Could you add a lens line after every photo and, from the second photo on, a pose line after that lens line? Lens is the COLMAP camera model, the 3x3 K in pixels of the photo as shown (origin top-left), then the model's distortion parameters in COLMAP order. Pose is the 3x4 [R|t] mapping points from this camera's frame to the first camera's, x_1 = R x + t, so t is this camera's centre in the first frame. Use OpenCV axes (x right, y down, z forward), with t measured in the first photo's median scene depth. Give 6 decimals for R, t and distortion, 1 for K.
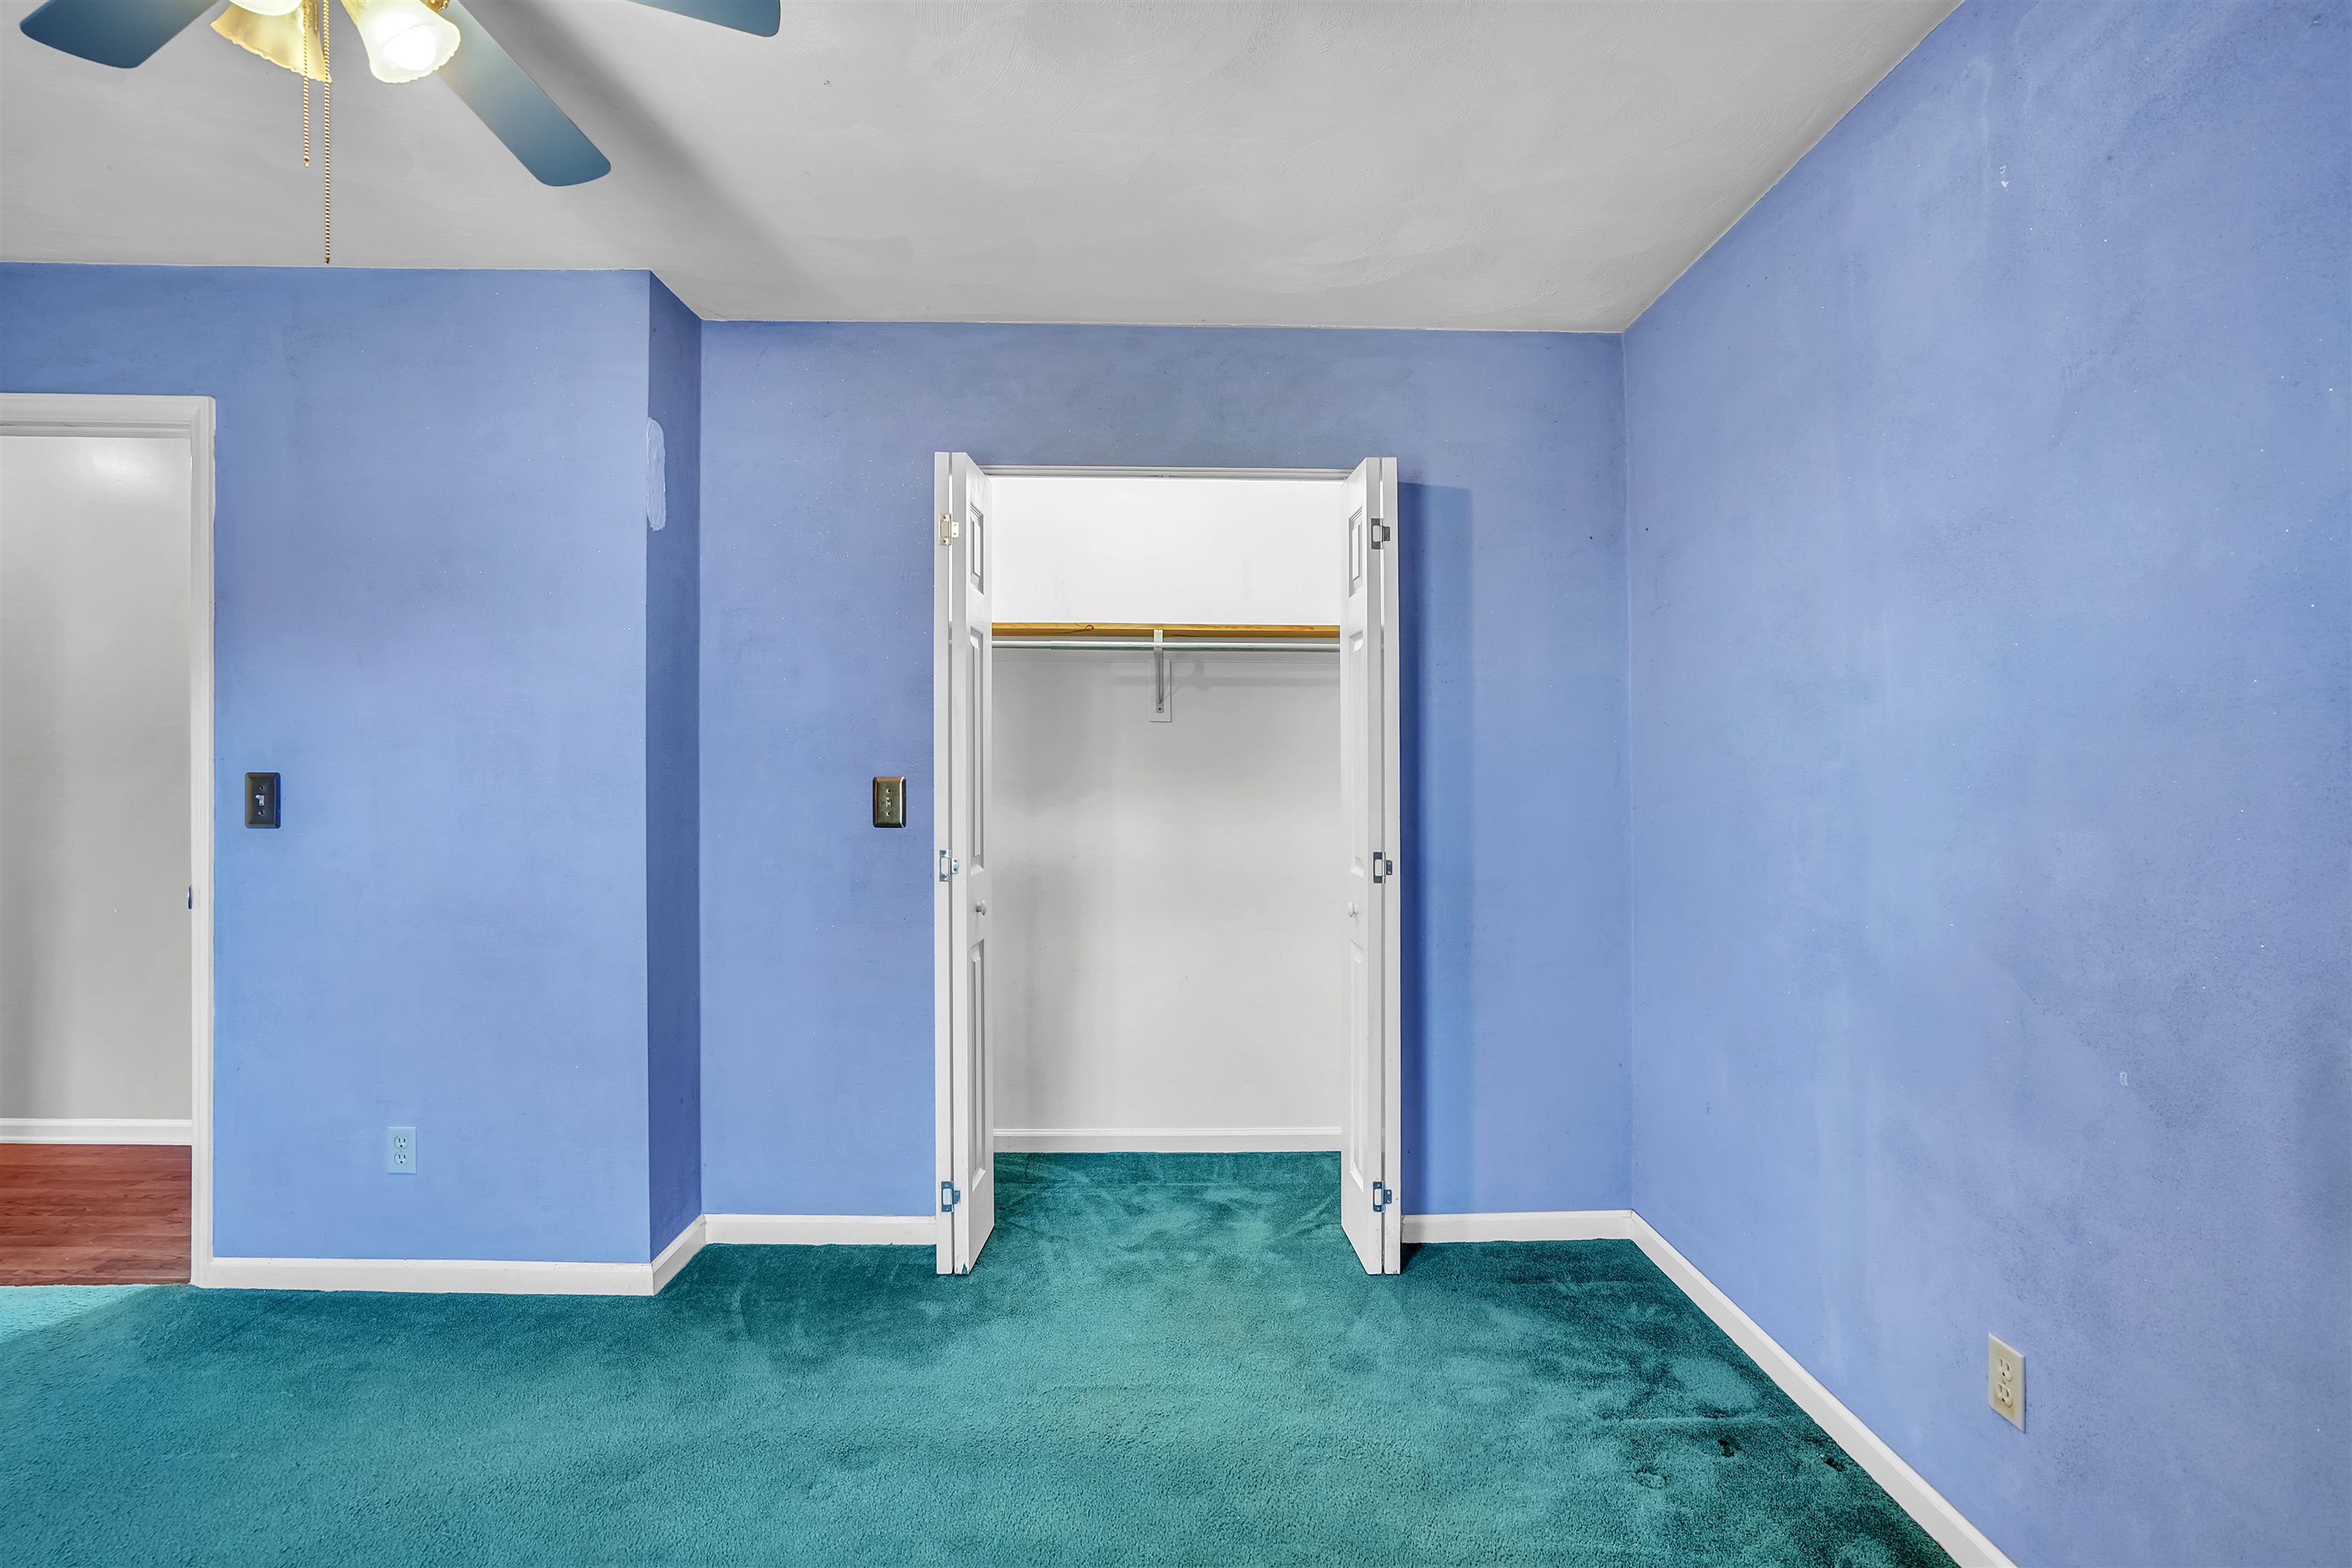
lens RADIAL K [[1129.7, 0, 1176.0], [0, 1129.7, 784.0], [0, 0, 1]] dist [-0.022344, 0.009516]
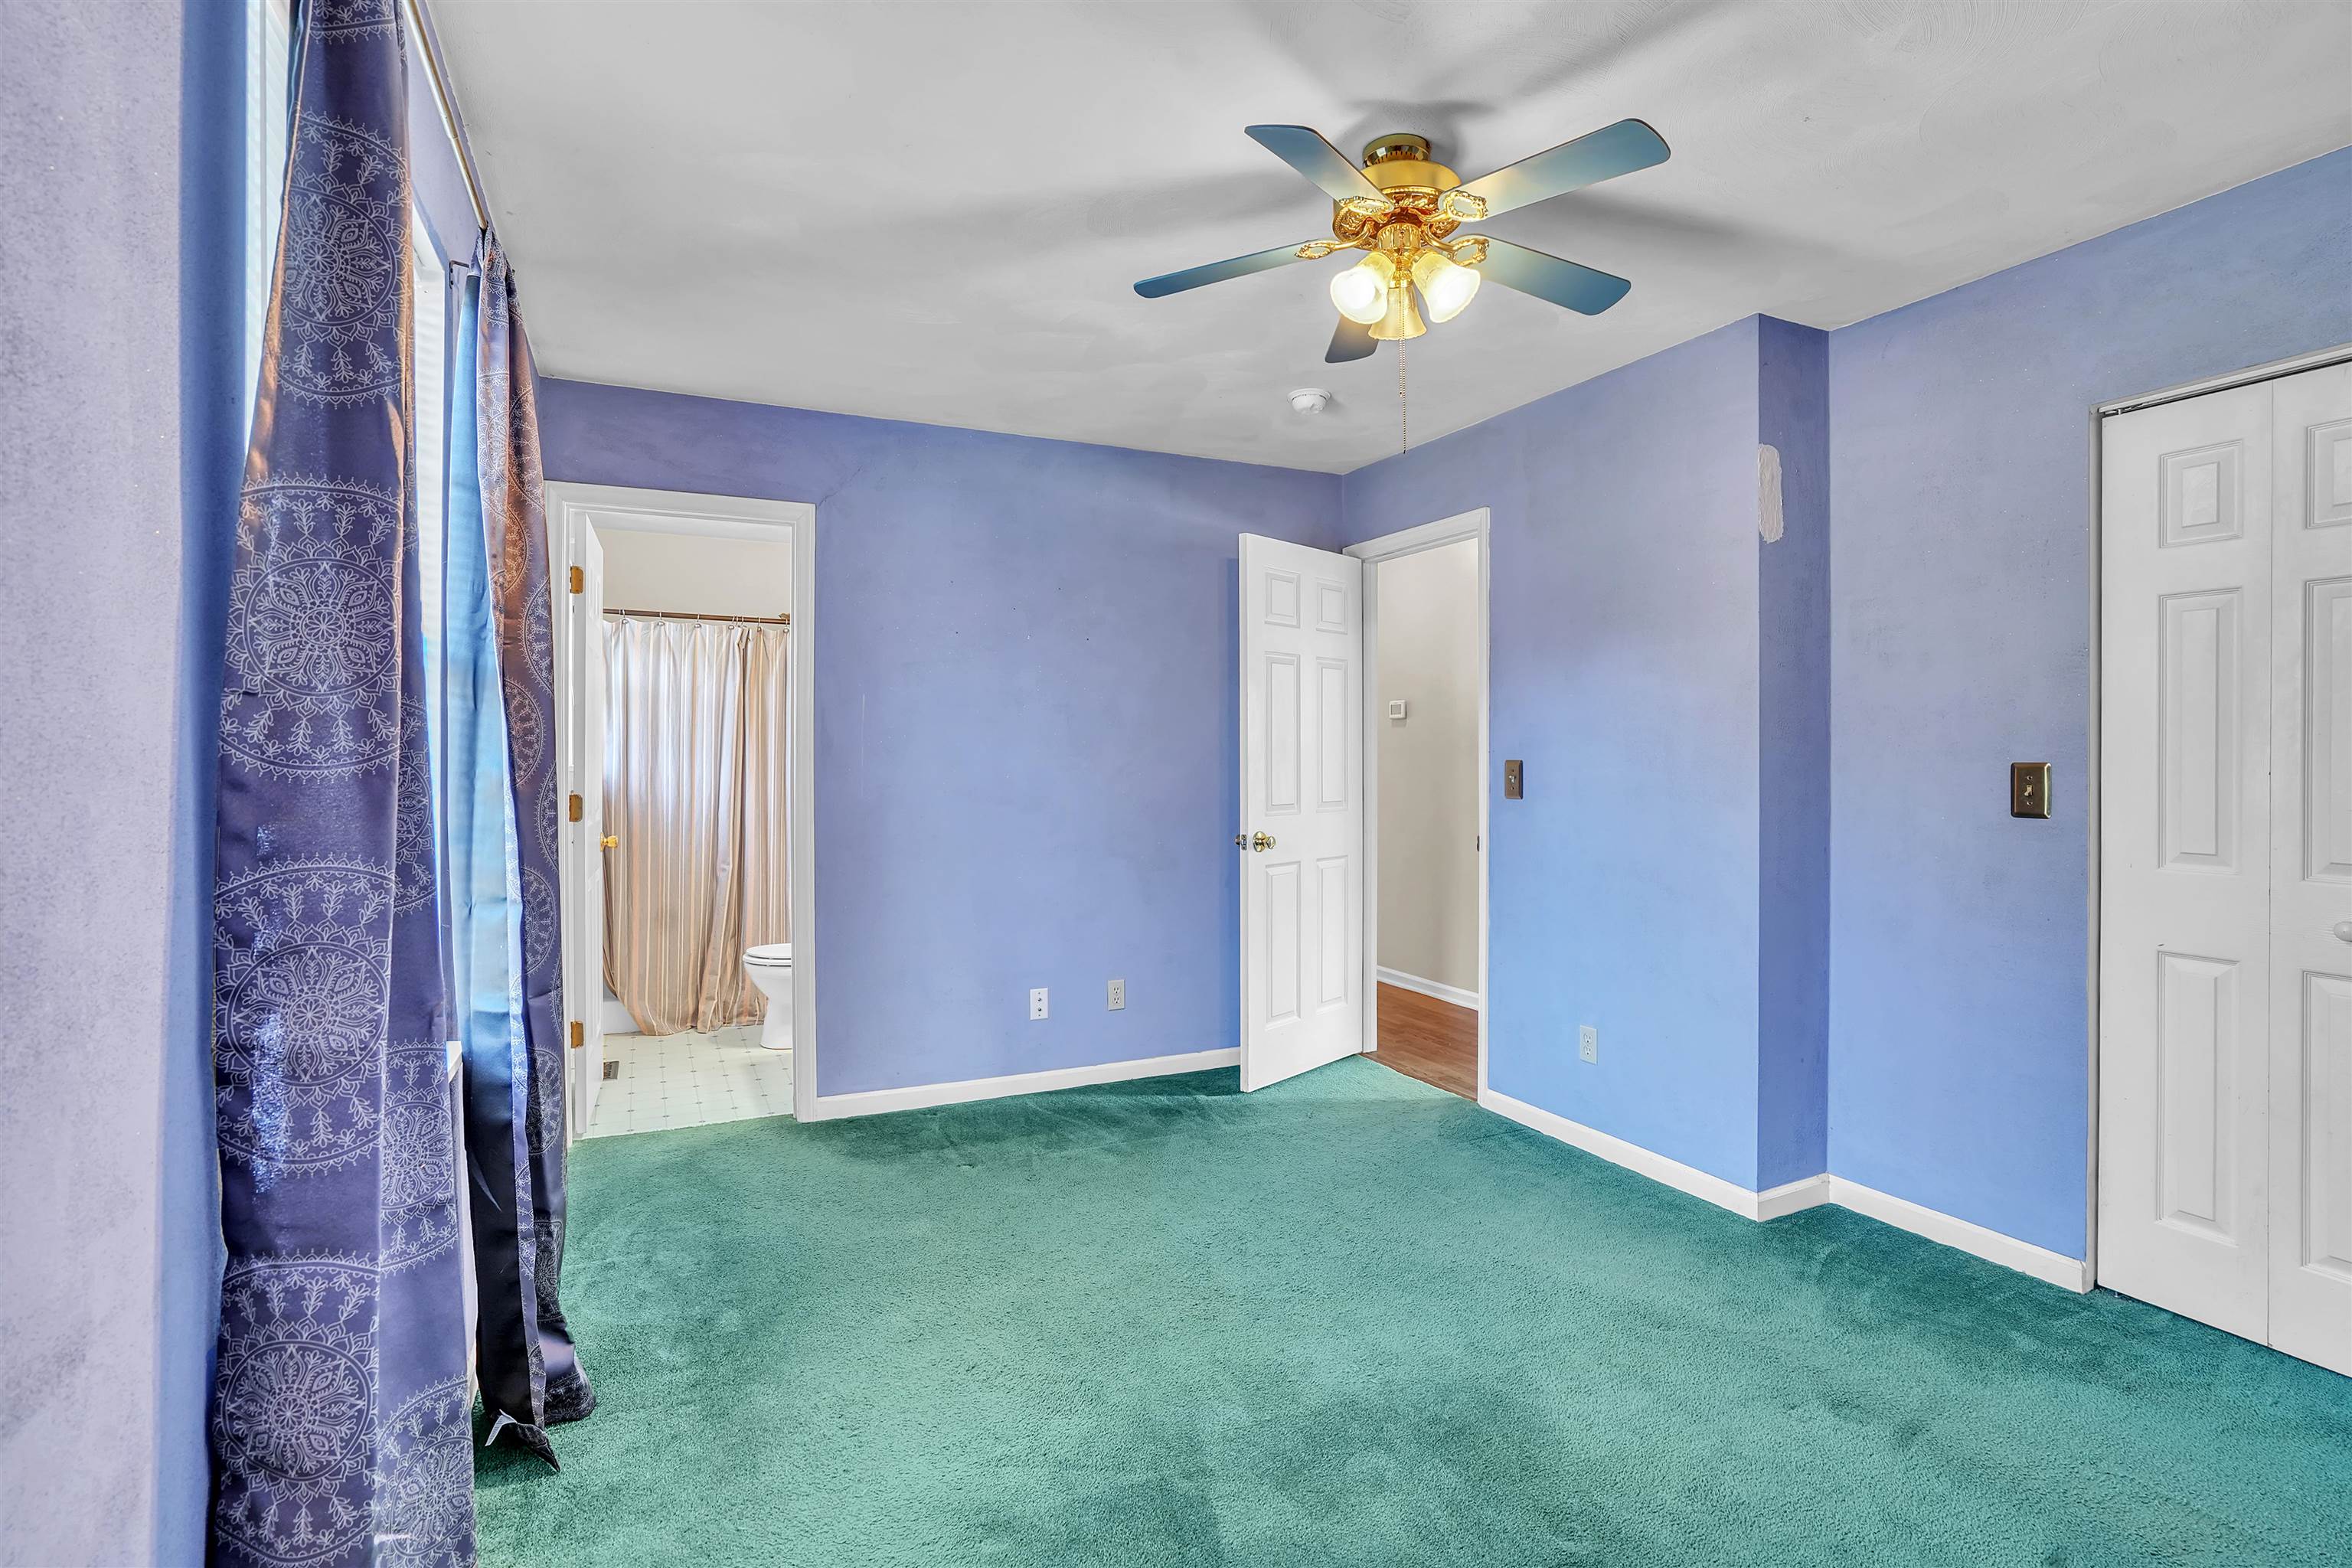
lens RADIAL K [[1104.3, 0, 1167.2], [0, 1104.3, 791.4], [0, 0, 1]] dist [-0.058870, 0.025045]
pose [[0.427128, 0.019313, -0.903985, 0.262064], [-0.004930, 0.999807, 0.019030, 0.004702], [0.904178, -0.003672, 0.427141, -0.002219]]
